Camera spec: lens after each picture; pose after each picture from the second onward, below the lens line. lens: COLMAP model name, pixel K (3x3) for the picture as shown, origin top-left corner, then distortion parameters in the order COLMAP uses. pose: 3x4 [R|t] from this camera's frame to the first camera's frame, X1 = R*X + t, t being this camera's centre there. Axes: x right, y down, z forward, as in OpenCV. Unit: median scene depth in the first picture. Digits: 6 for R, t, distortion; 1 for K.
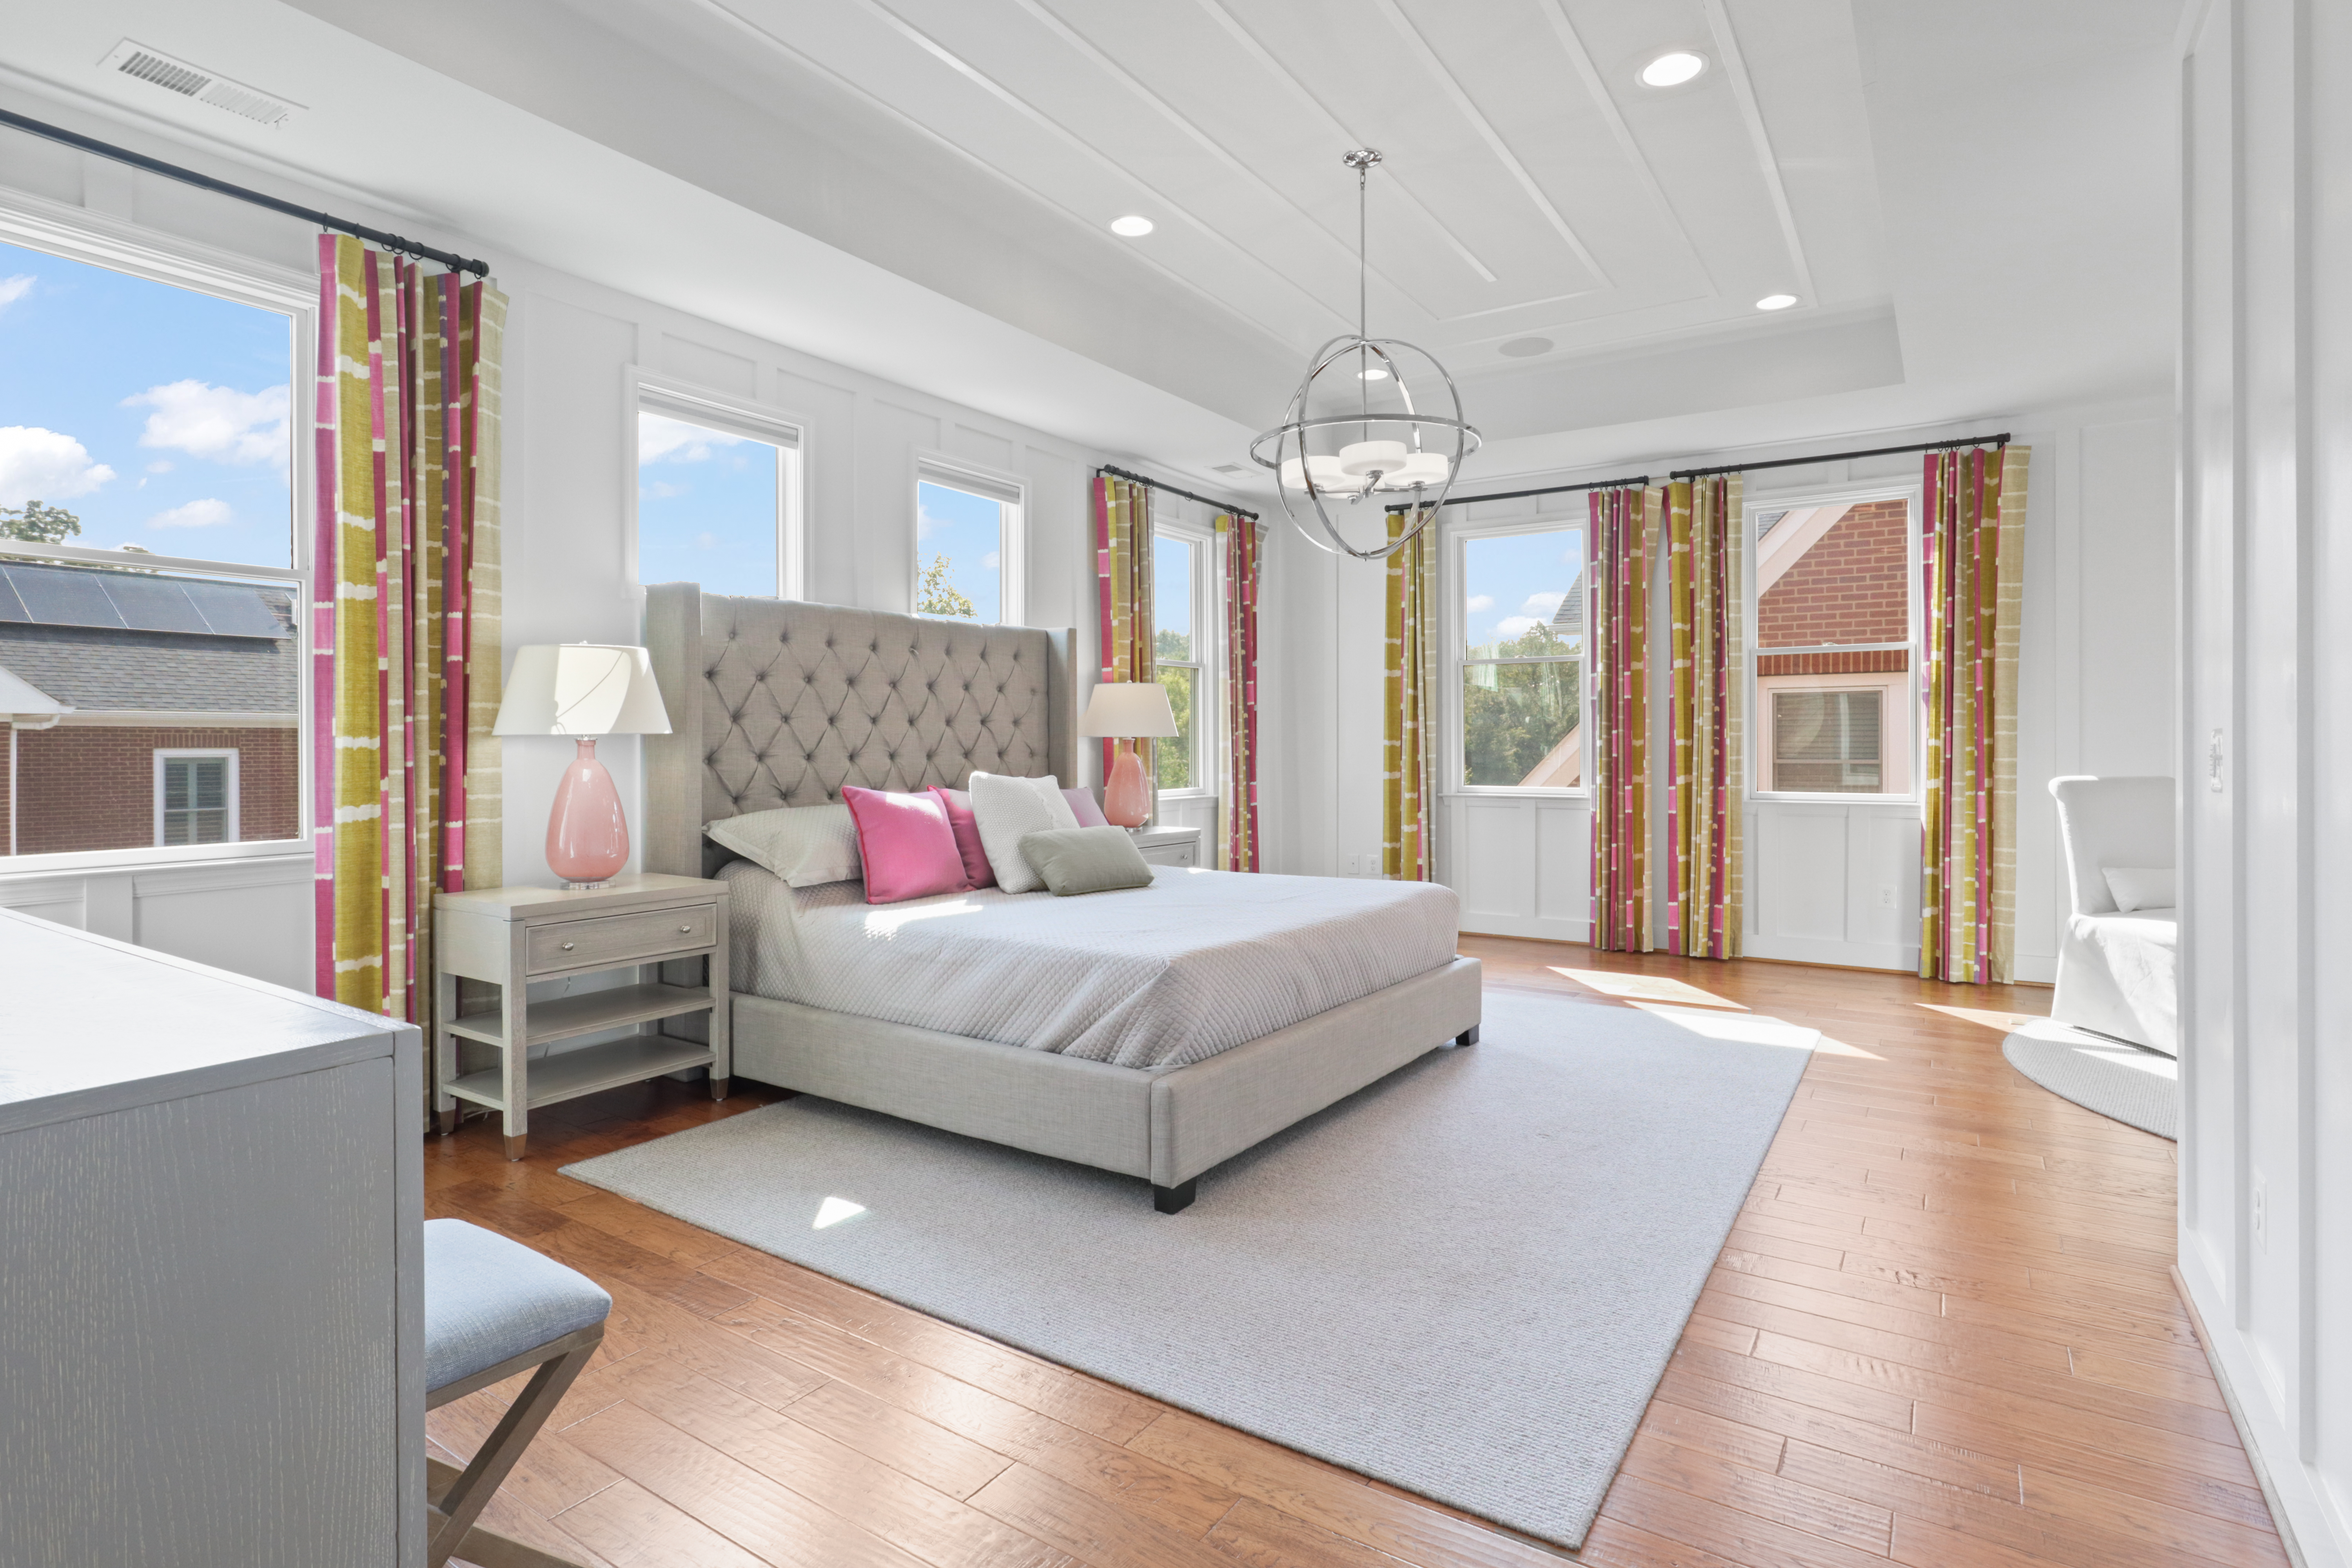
lens RADIAL K [[1173.1, 0, 1174.0], [0, 1173.1, 765.9], [0, 0, 1]] dist [-0.006148, 0.002192]
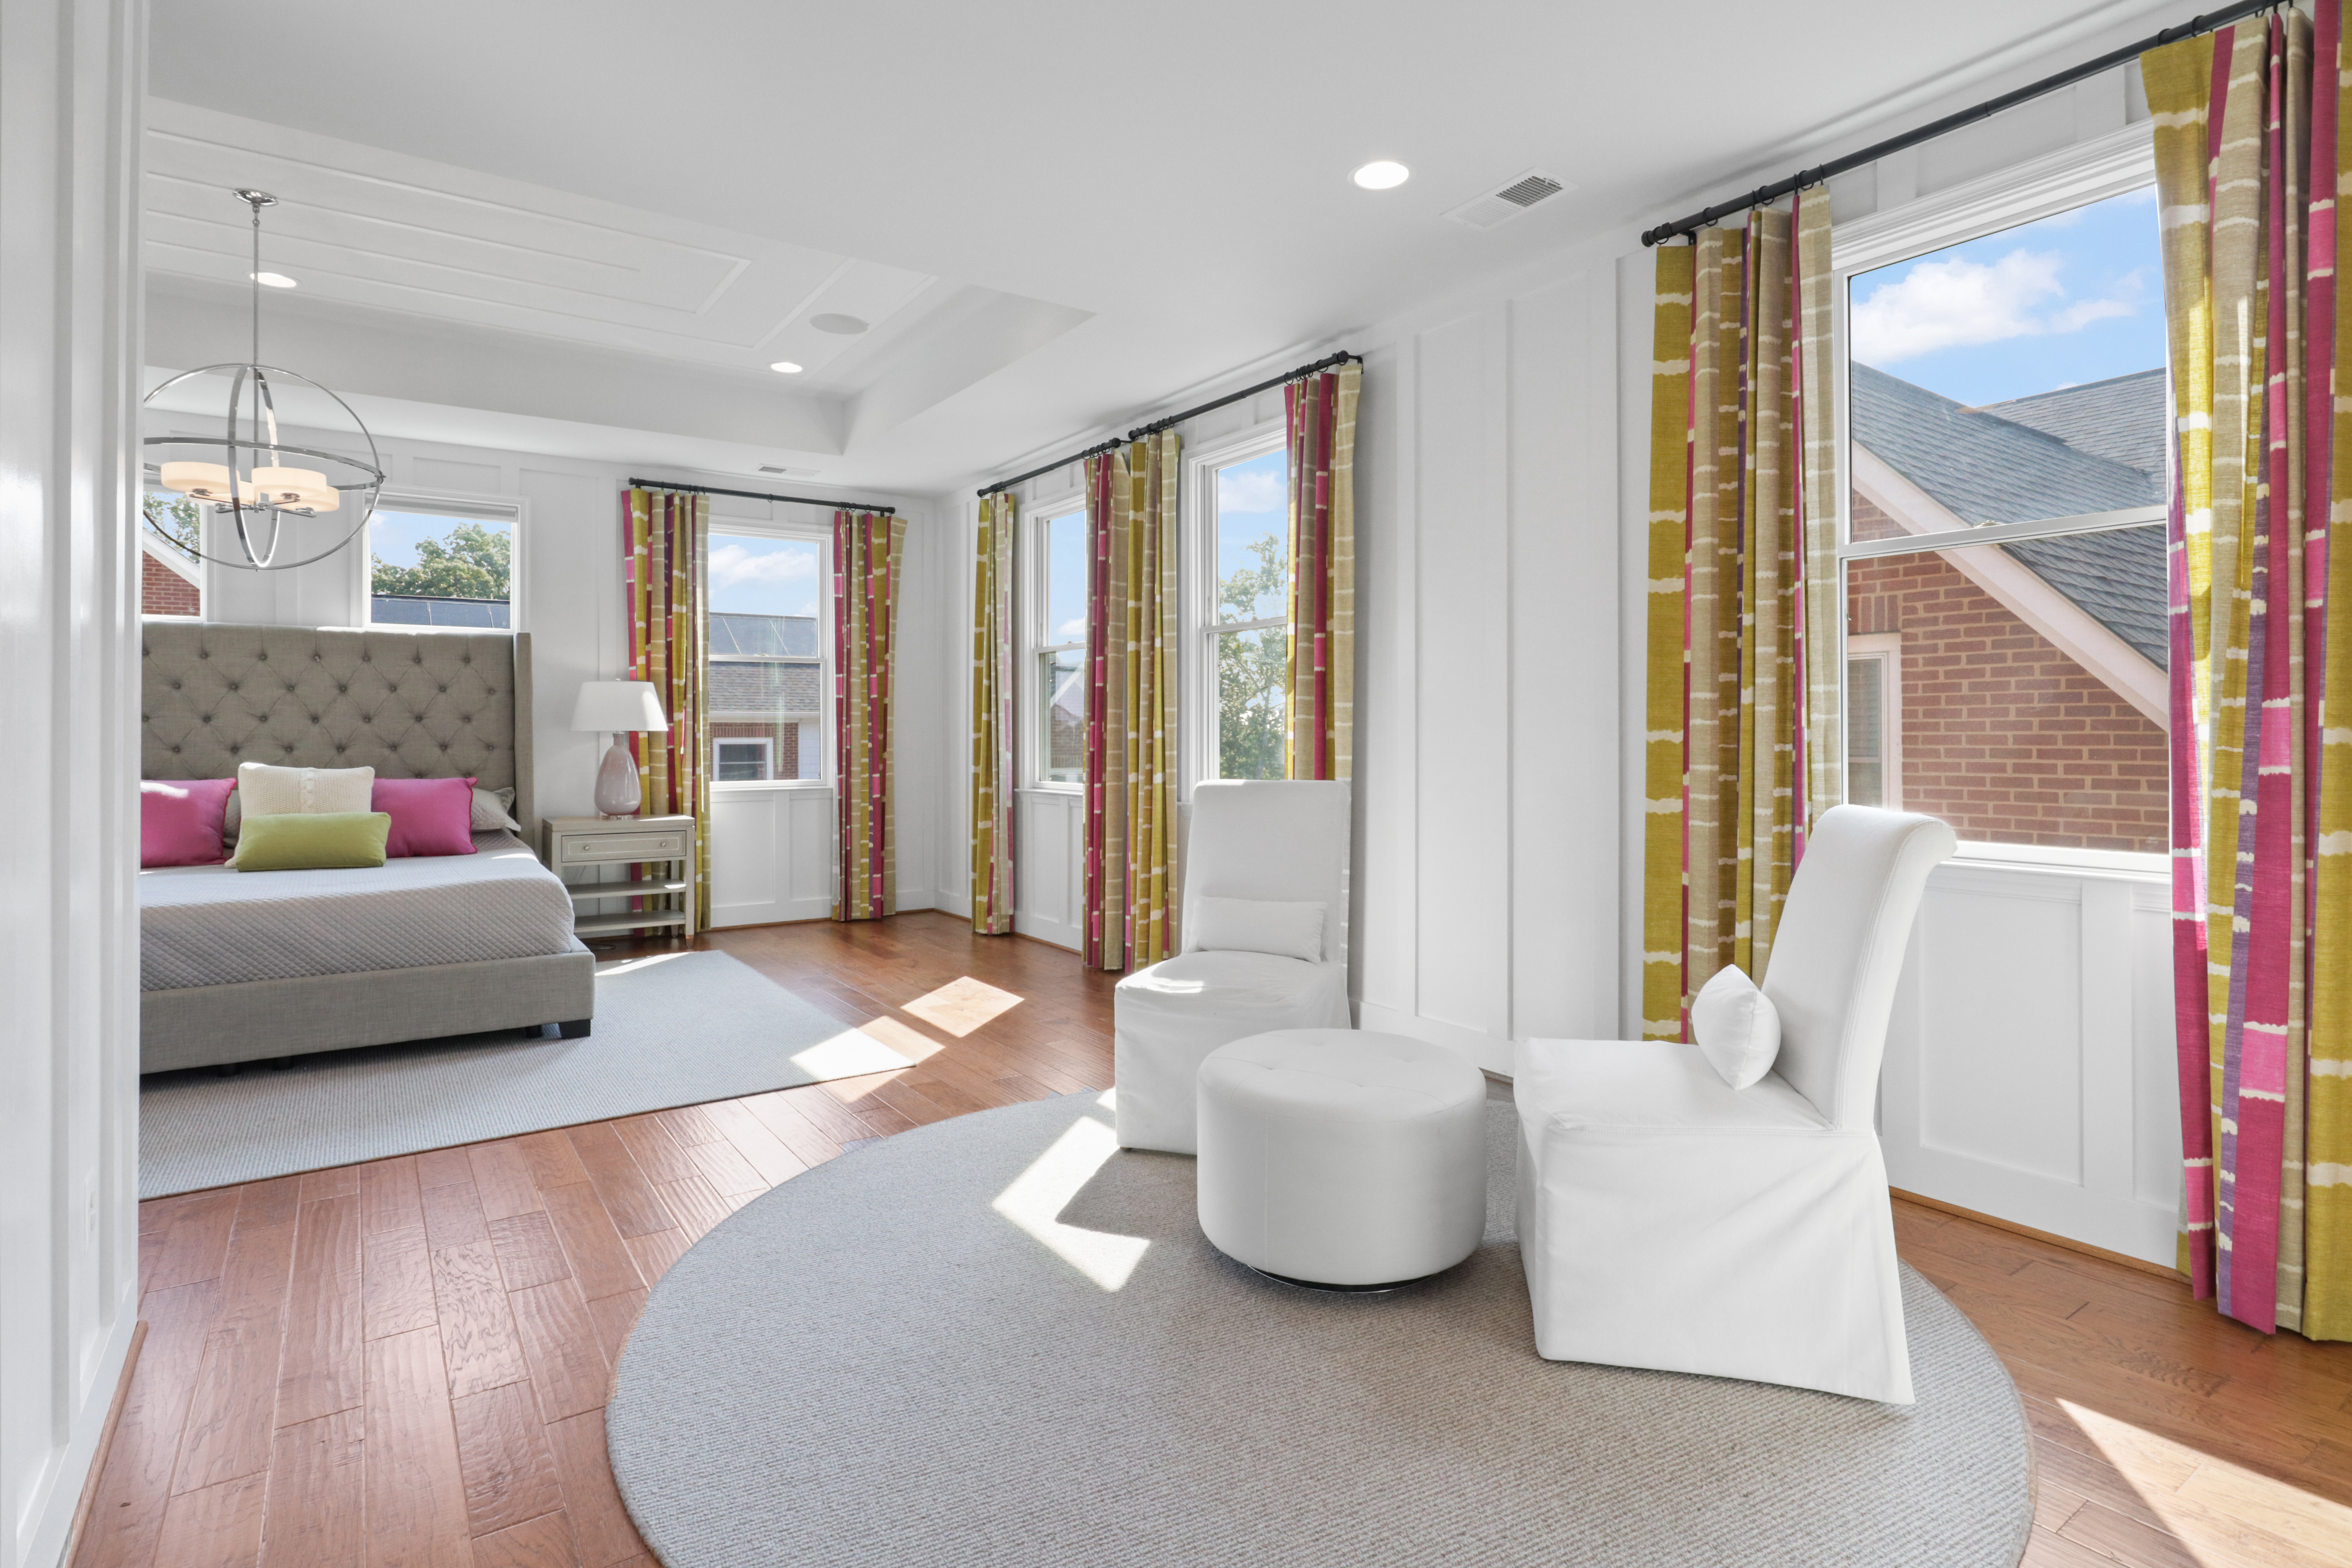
lens RADIAL K [[1173.1, 0, 1169.5], [0, 1173.1, 763.4], [0, 0, 1]] dist [-0.006148, 0.002192]
pose [[0.929677, 0.006228, -0.368323, 0.798985], [-0.004165, 0.999971, 0.006396, -0.003565], [0.368353, -0.004412, 0.929676, 0.180571]]
